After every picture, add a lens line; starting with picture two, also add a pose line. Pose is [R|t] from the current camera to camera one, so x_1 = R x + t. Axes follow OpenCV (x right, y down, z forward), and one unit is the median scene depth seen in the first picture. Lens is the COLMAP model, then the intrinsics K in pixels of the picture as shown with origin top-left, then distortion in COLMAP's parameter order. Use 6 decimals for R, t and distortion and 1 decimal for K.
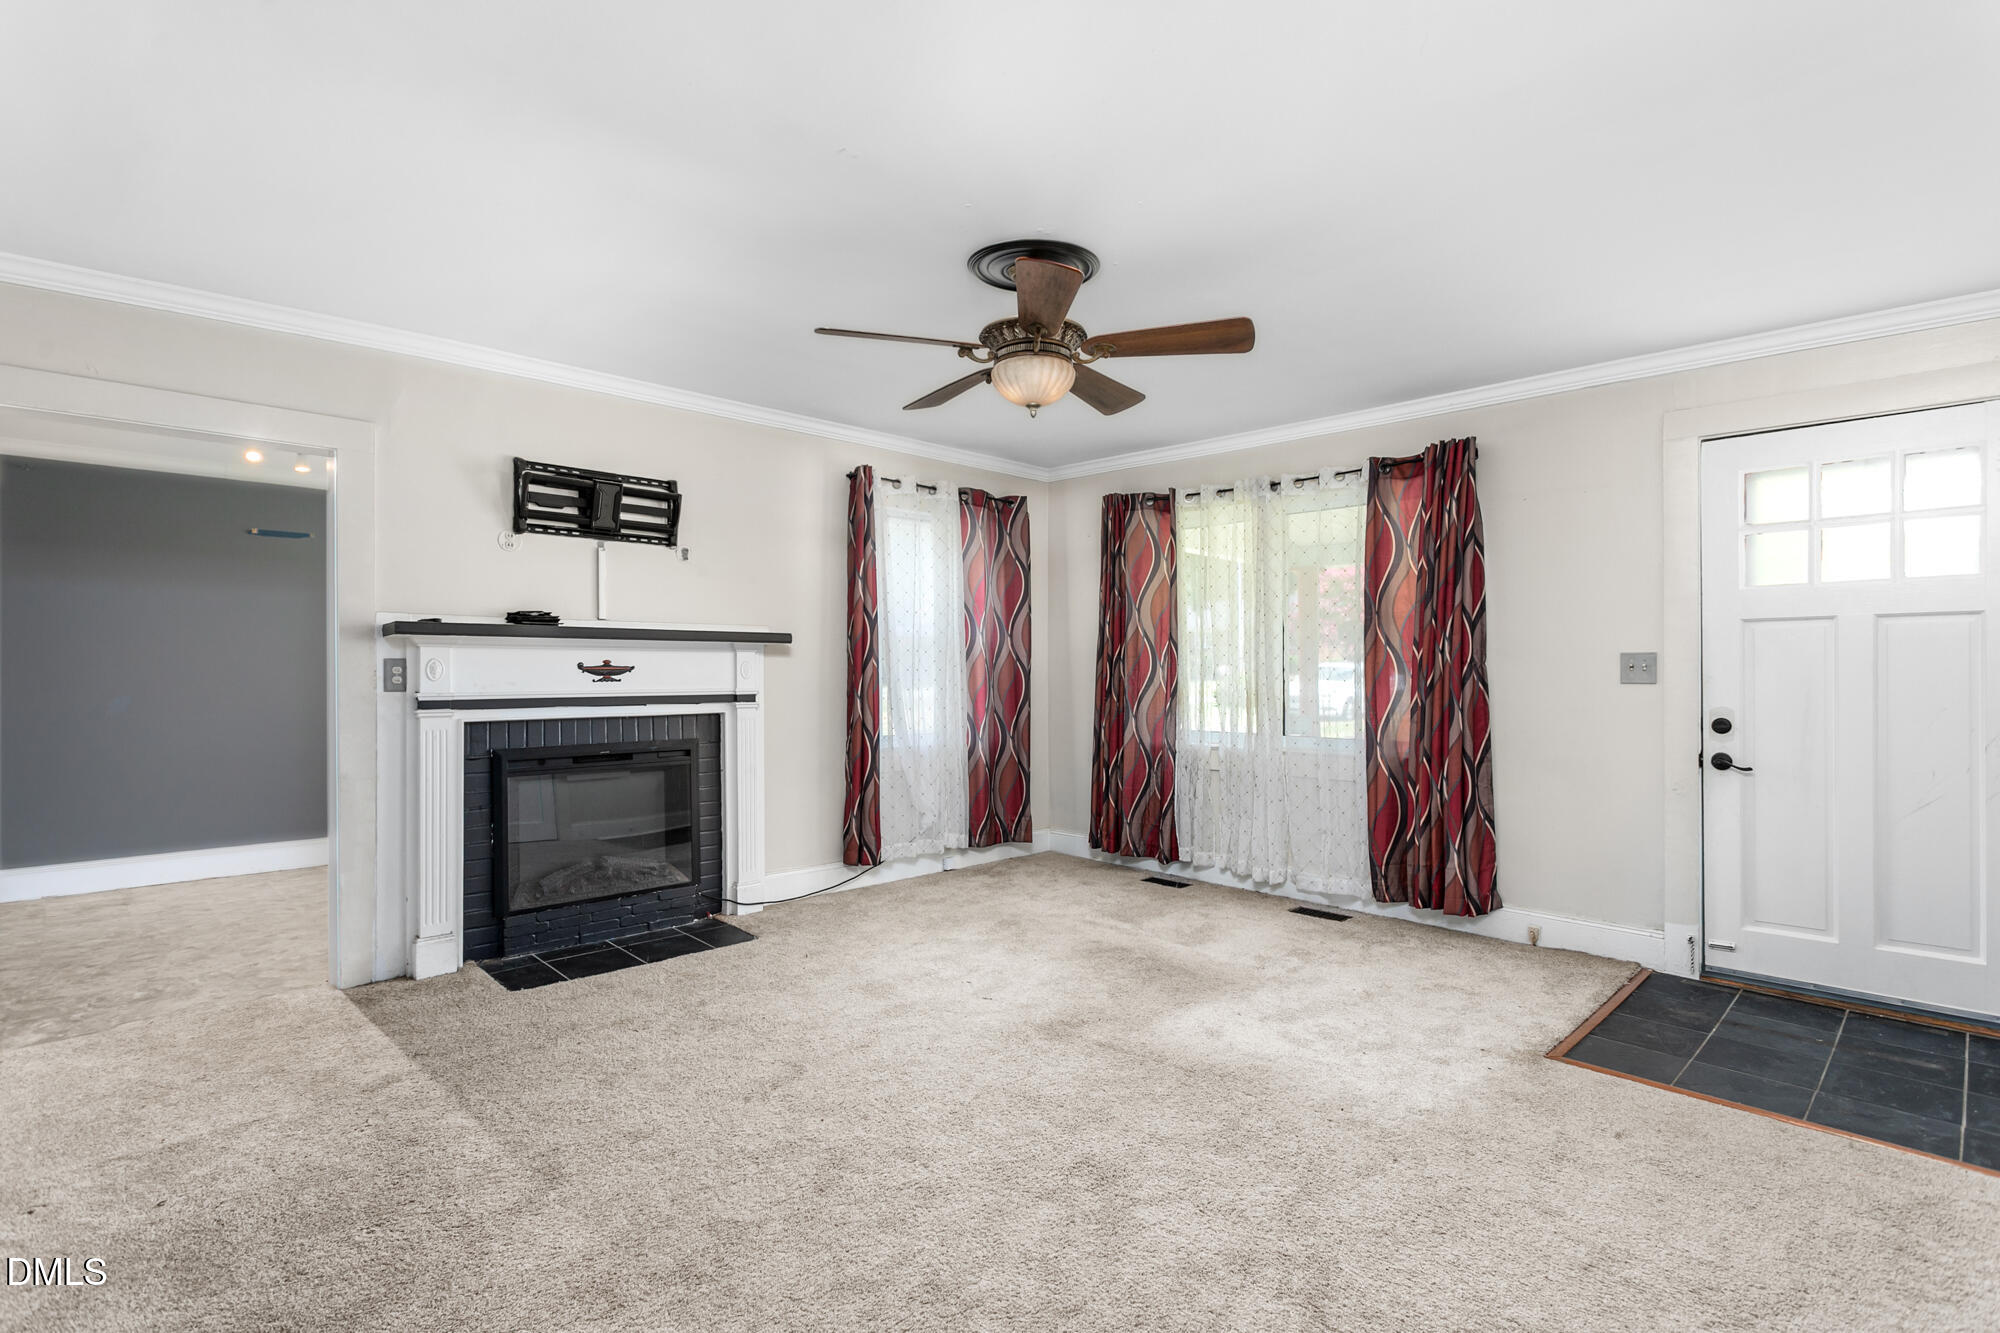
lens RADIAL K [[962.3, 0, 1007.9], [0, 962.3, 669.1], [0, 0, 1]] dist [-0.000837, 0.000299]
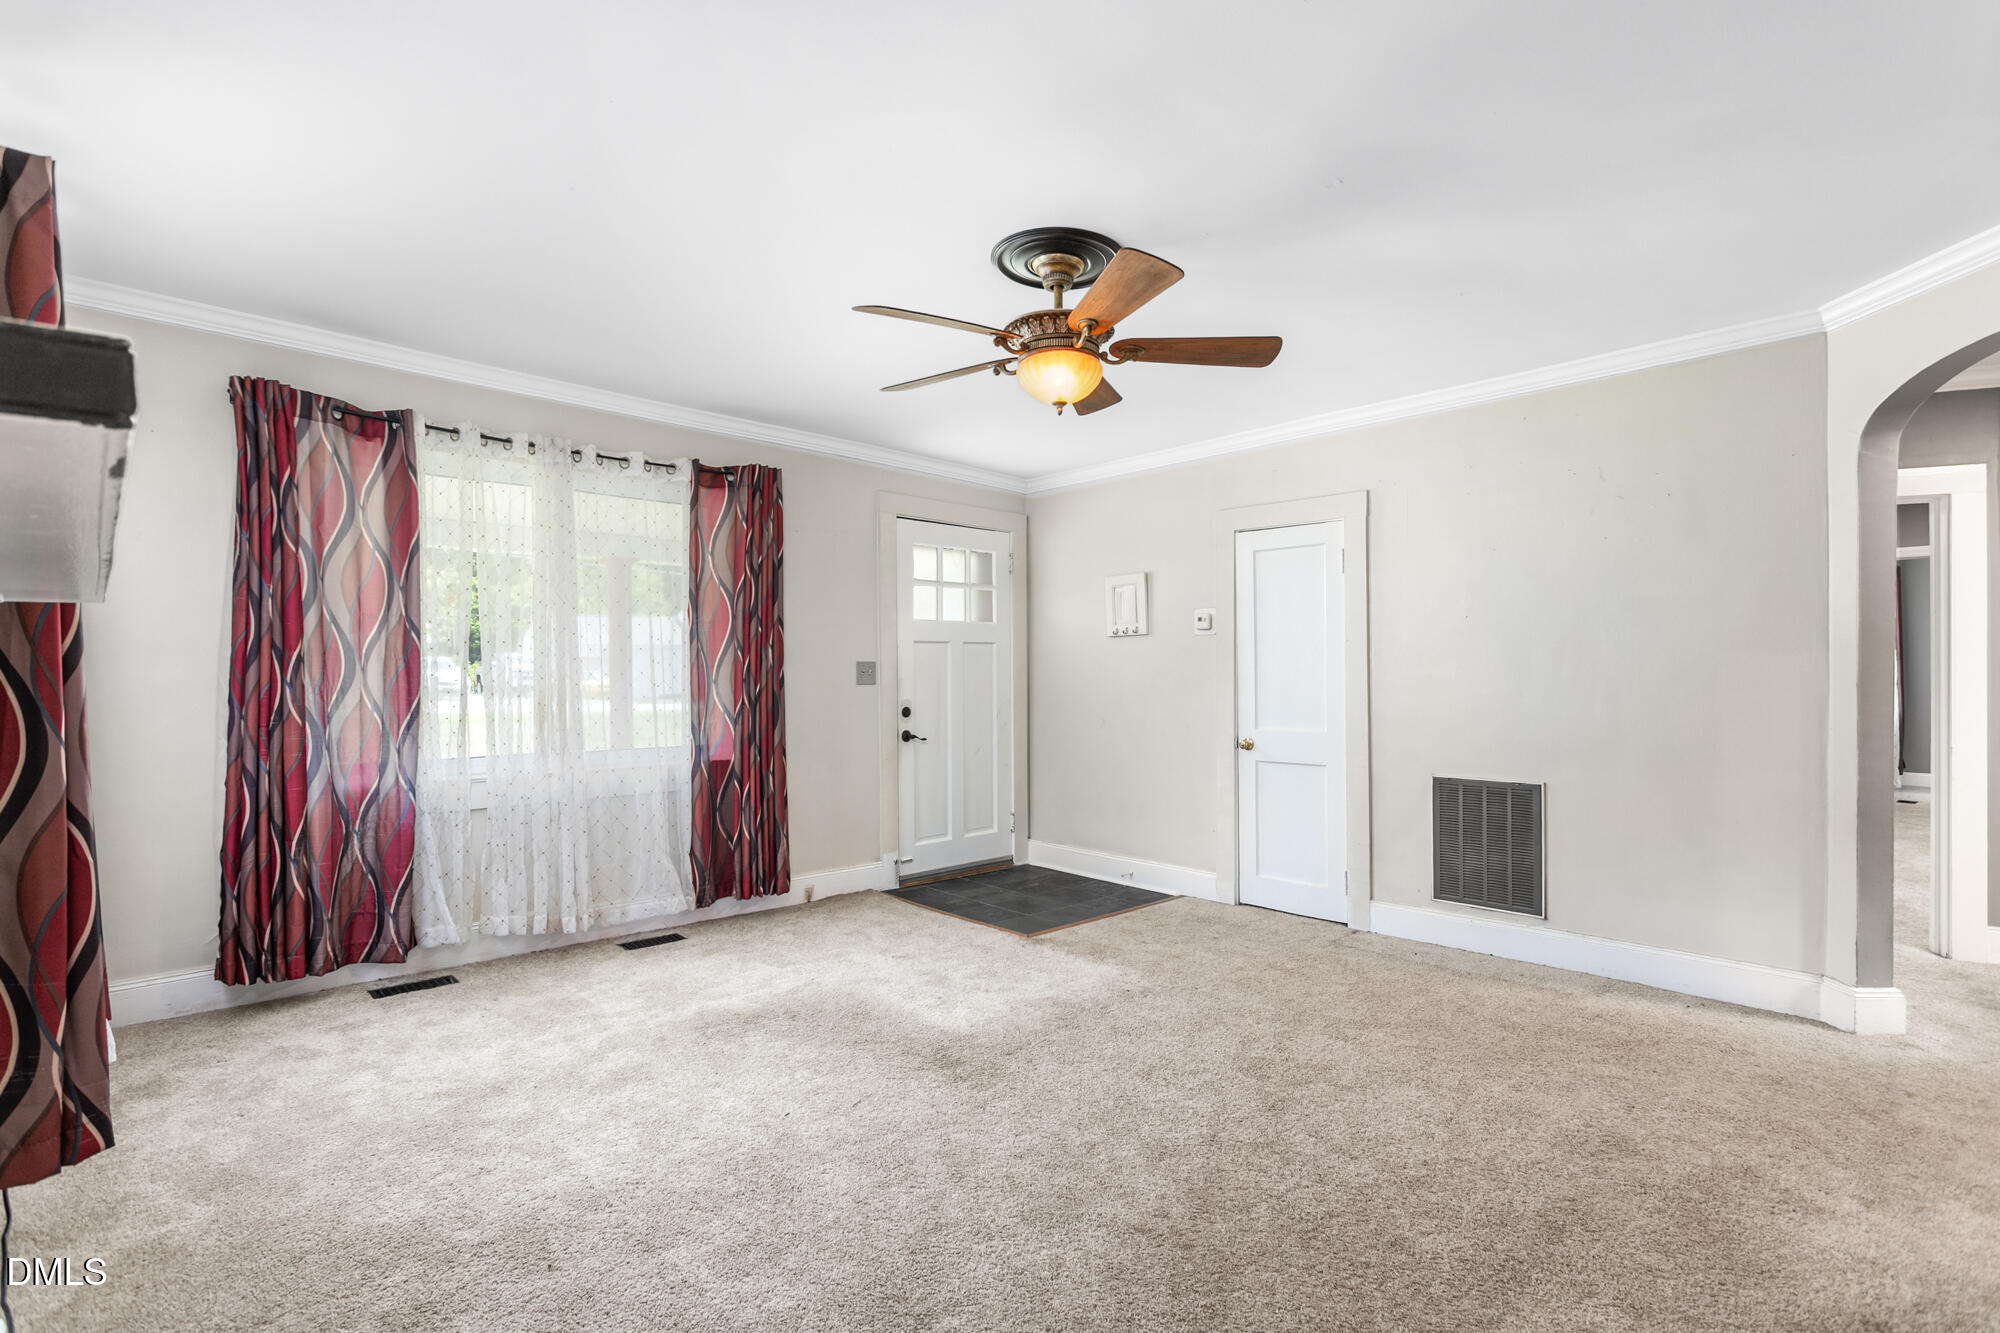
lens RADIAL K [[962.3, 0, 1006.6], [0, 962.3, 676.6], [0, 0, 1]] dist [-0.000837, 0.000299]
pose [[0.014138, -0.000954, 0.999900, -0.647225], [0.000707, 0.999999, 0.000944, 0.002459], [-0.999900, 0.000694, 0.014138, 0.718483]]
